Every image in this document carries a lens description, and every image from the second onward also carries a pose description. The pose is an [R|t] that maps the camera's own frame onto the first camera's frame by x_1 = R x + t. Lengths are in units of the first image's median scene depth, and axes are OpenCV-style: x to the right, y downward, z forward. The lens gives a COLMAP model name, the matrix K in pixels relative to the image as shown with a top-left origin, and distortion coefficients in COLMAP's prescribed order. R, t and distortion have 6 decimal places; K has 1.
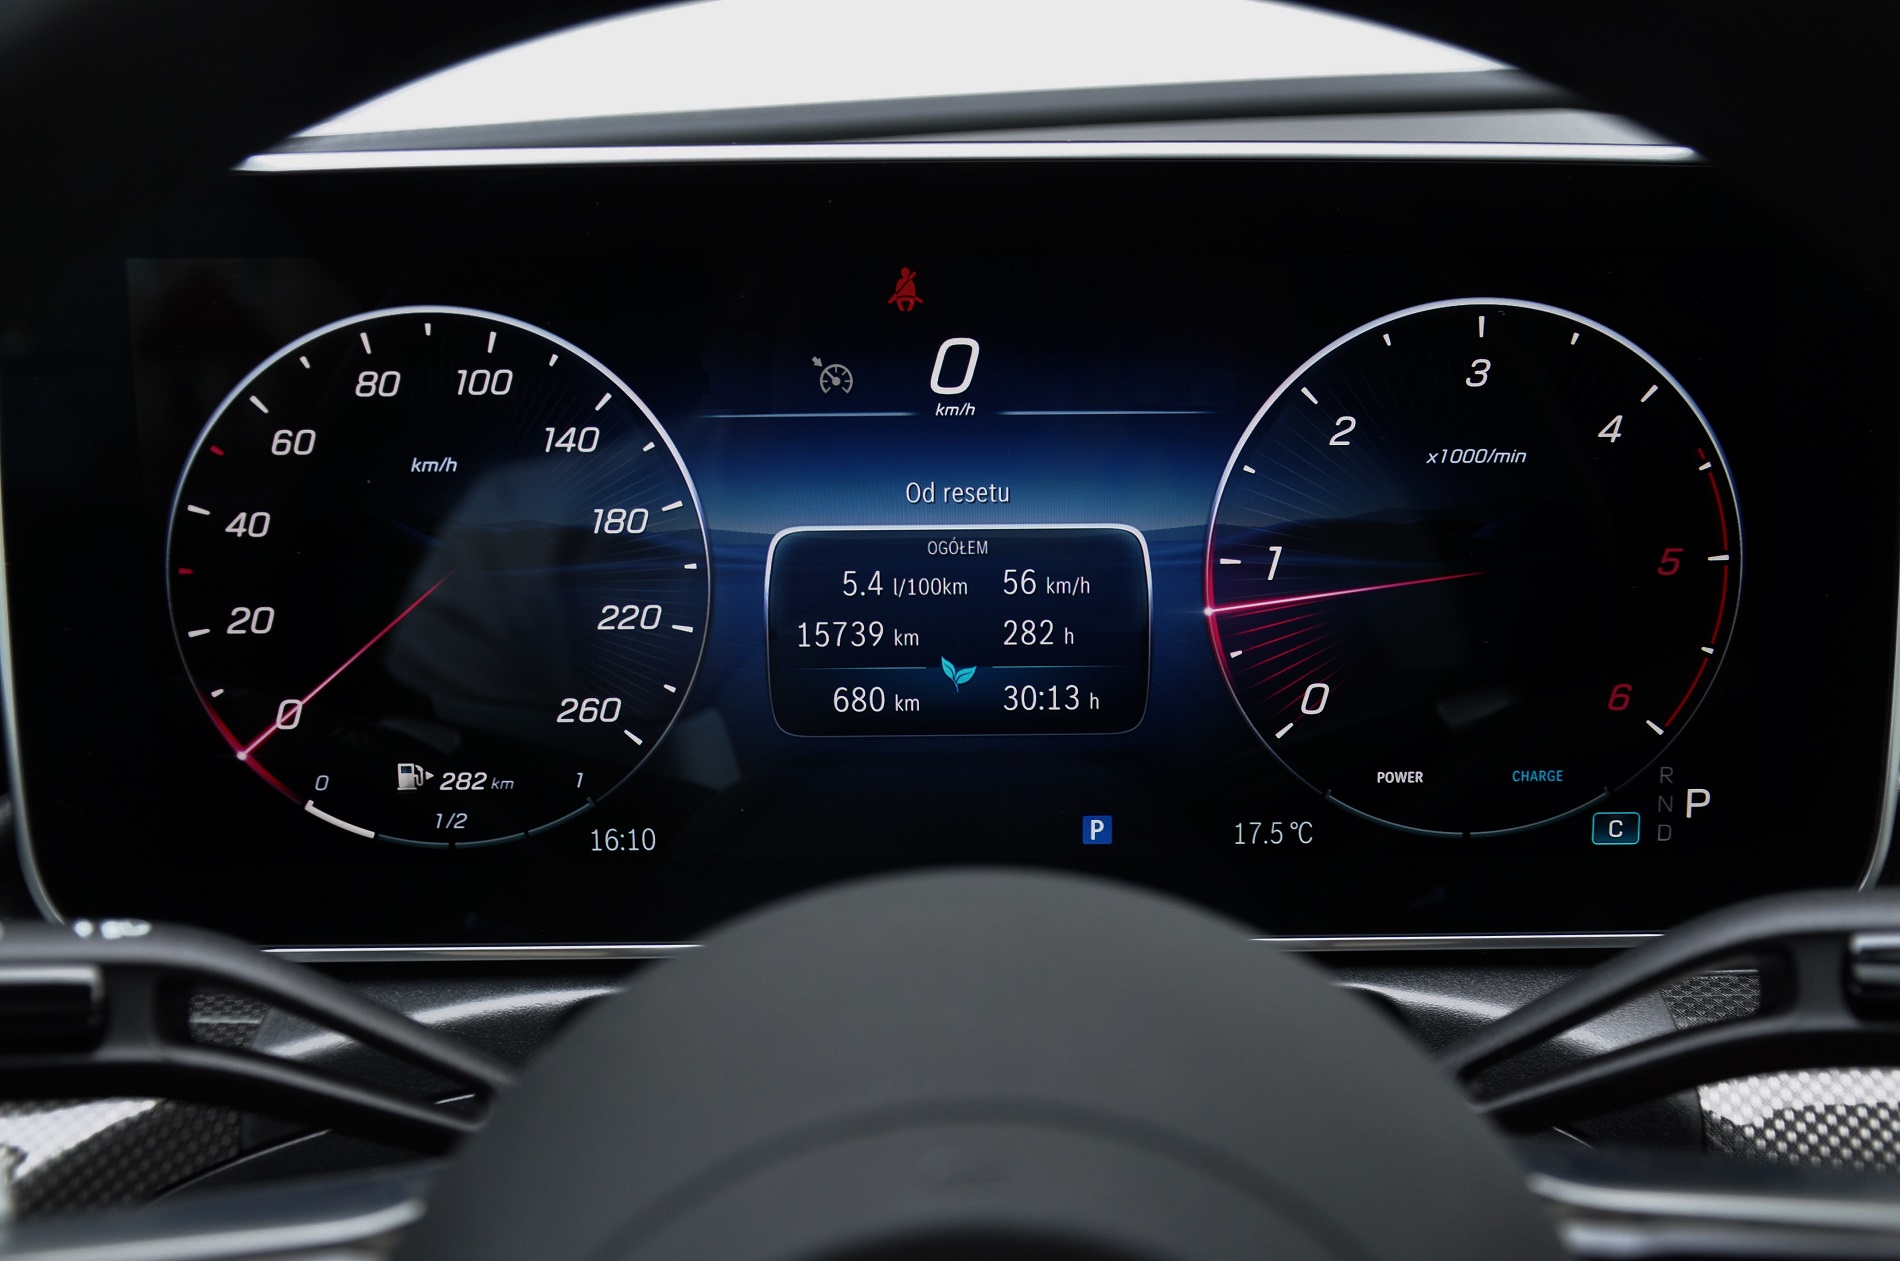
lens RADIAL K [[2287.7, 0, 943.9], [0, 2287.7, 624.3], [0, 0, 1]] dist [0.008295, 0.000000]
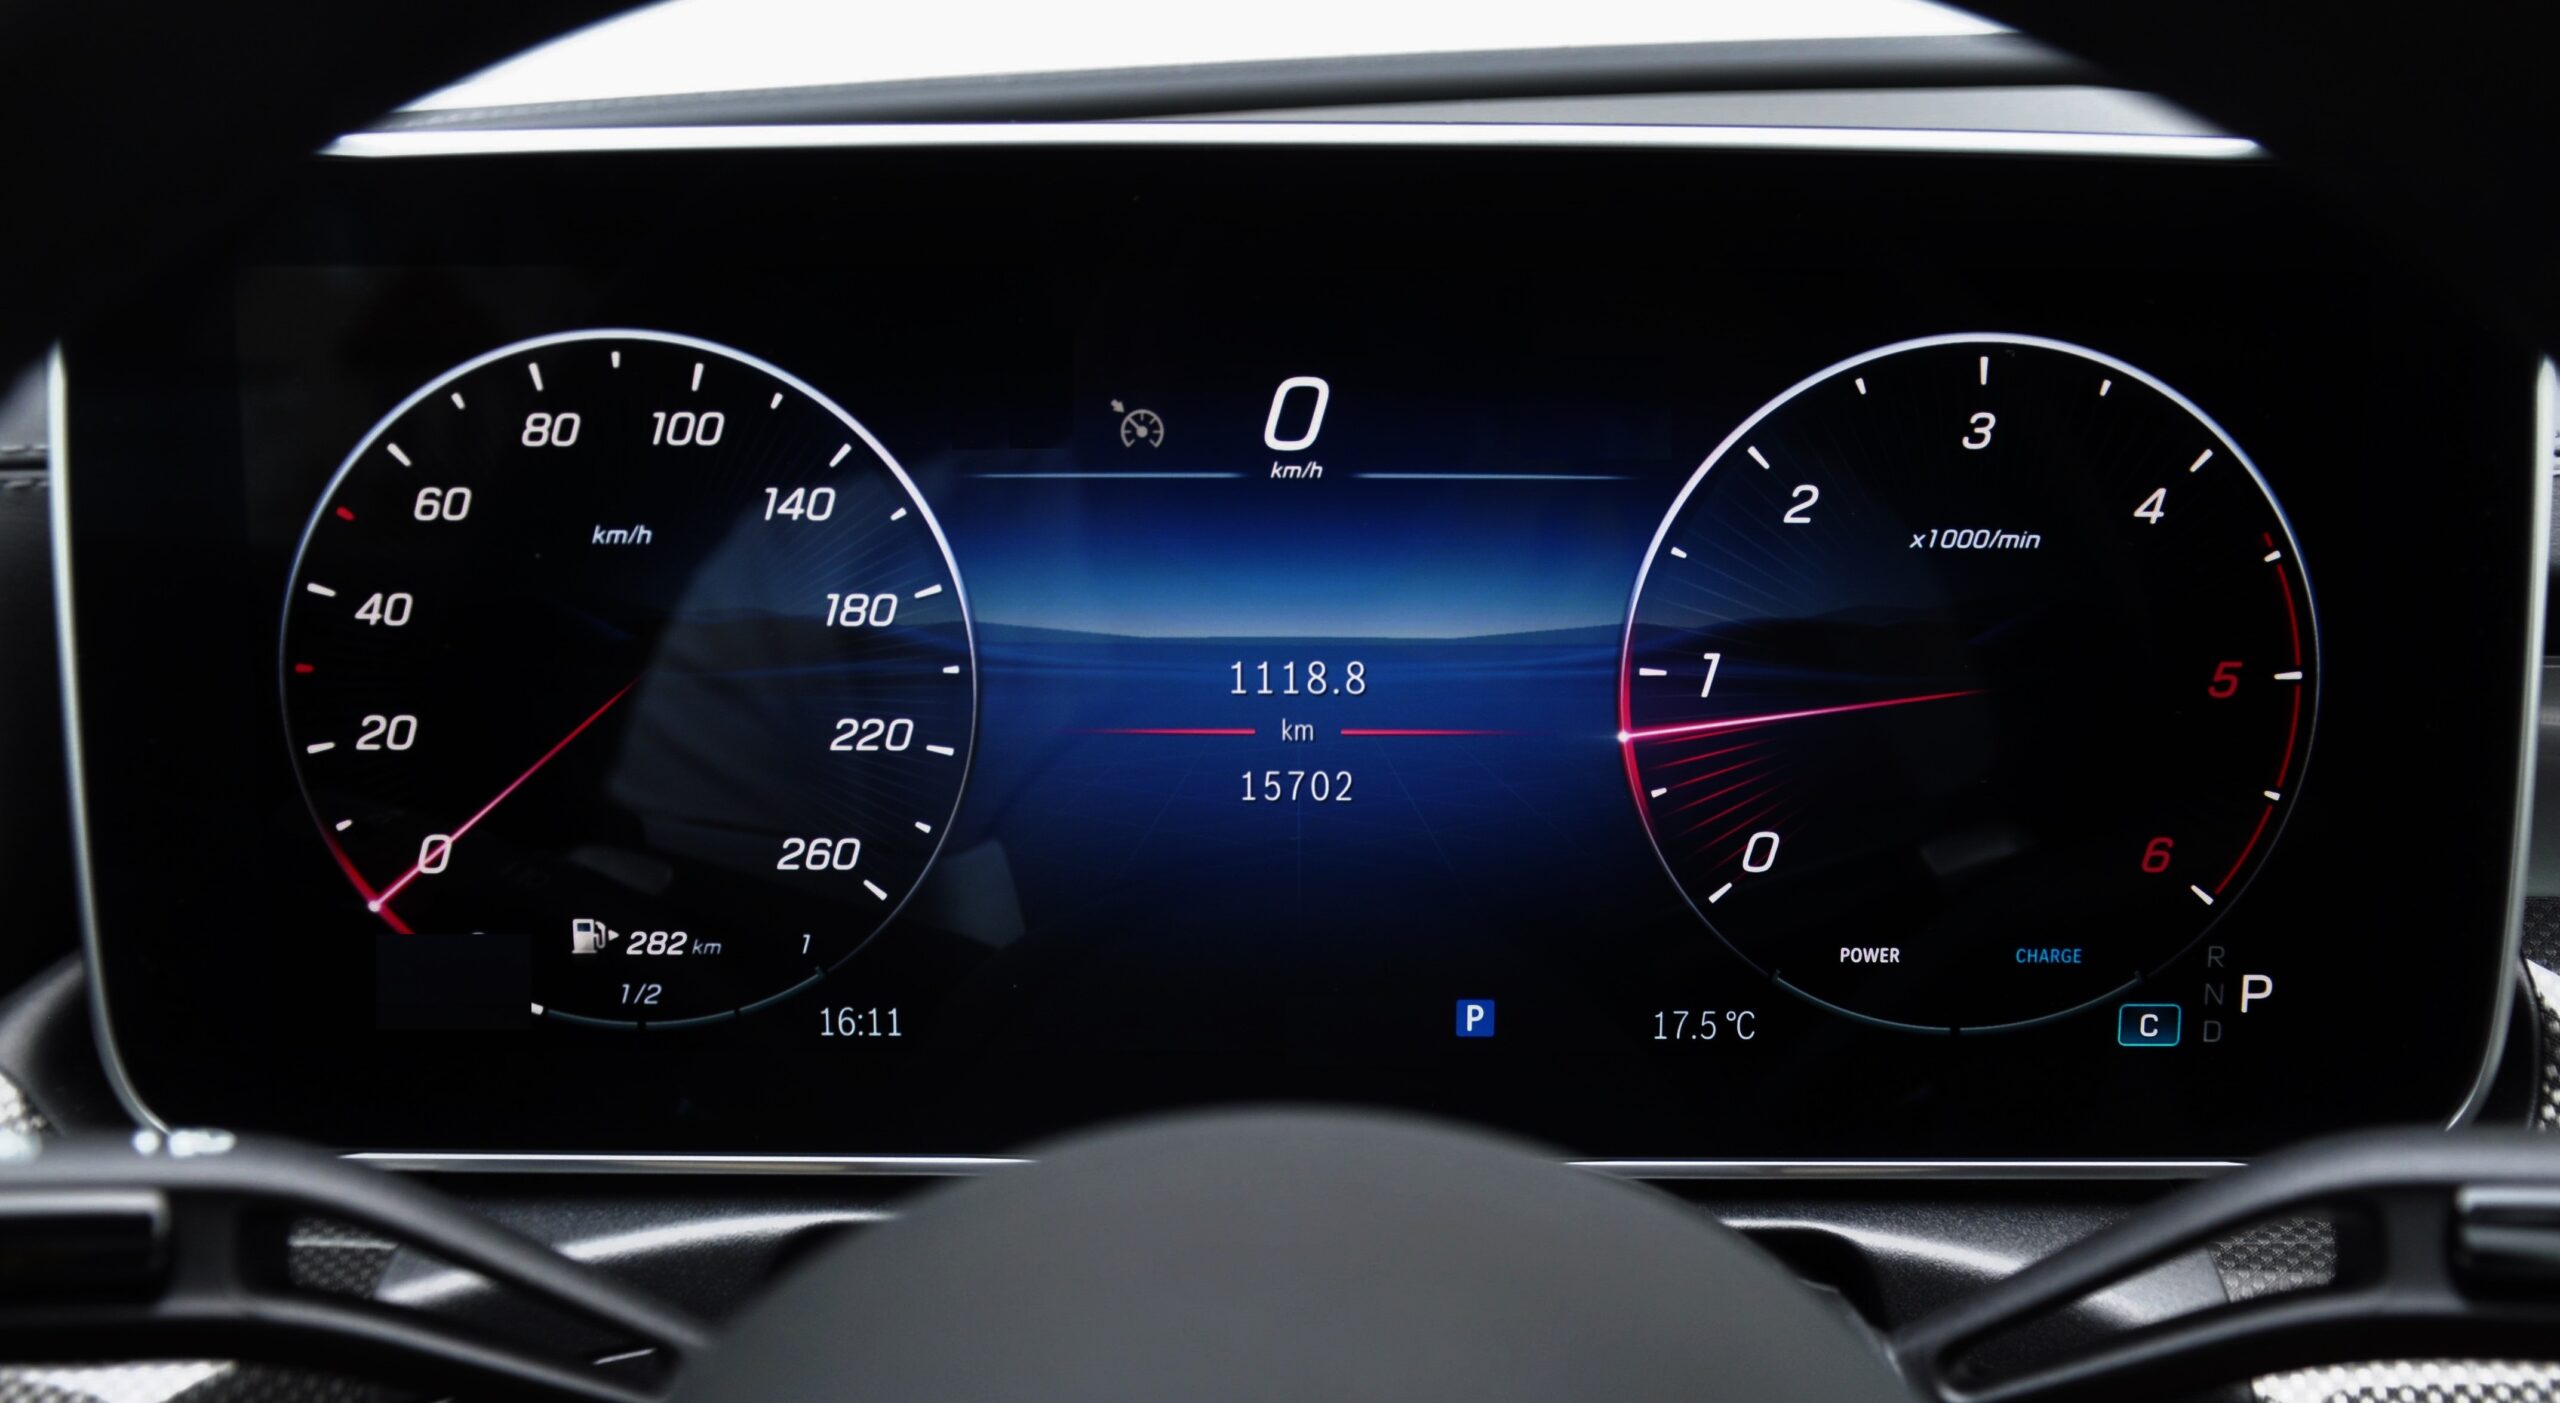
lens RADIAL K [[2762.6, 0, 1281.8], [0, 2762.6, 723.2], [0, 0, 1]] dist [-0.032103, 0.000000]
pose [[0.999804, 0.012296, -0.015494, 0.015383], [-0.012183, 0.999899, 0.007359, -0.015645], [0.015583, -0.007168, 0.999853, 0.072176]]
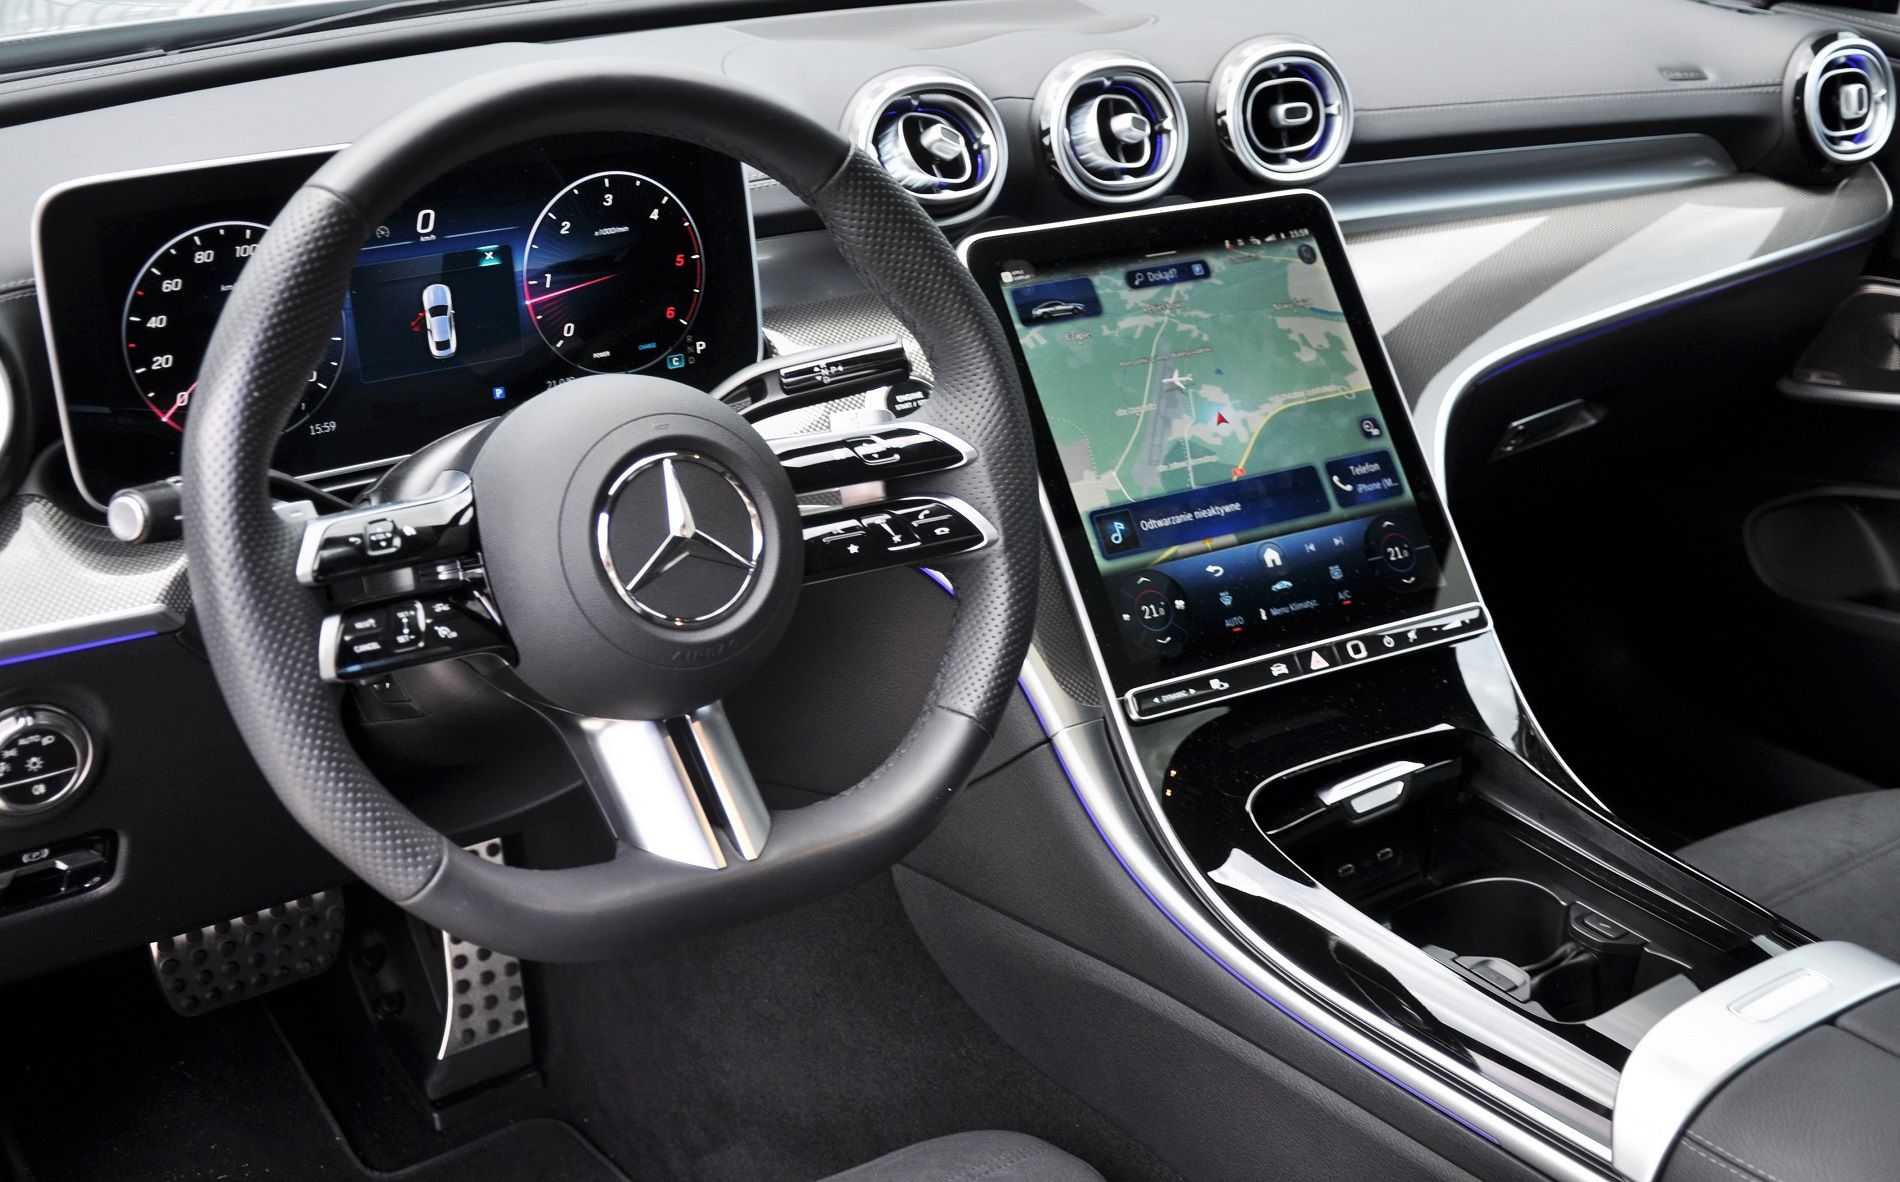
lens RADIAL K [[2702.7, 0, 949.4], [0, 2702.7, 589.9], [0, 0, 1]] dist [0.114946, 0.000000]
pose [[0.820677, -0.199924, 0.535275, -1.226289], [0.144920, 0.978988, 0.143460, -0.059653], [-0.552709, -0.040162, 0.832406, -1.882523]]
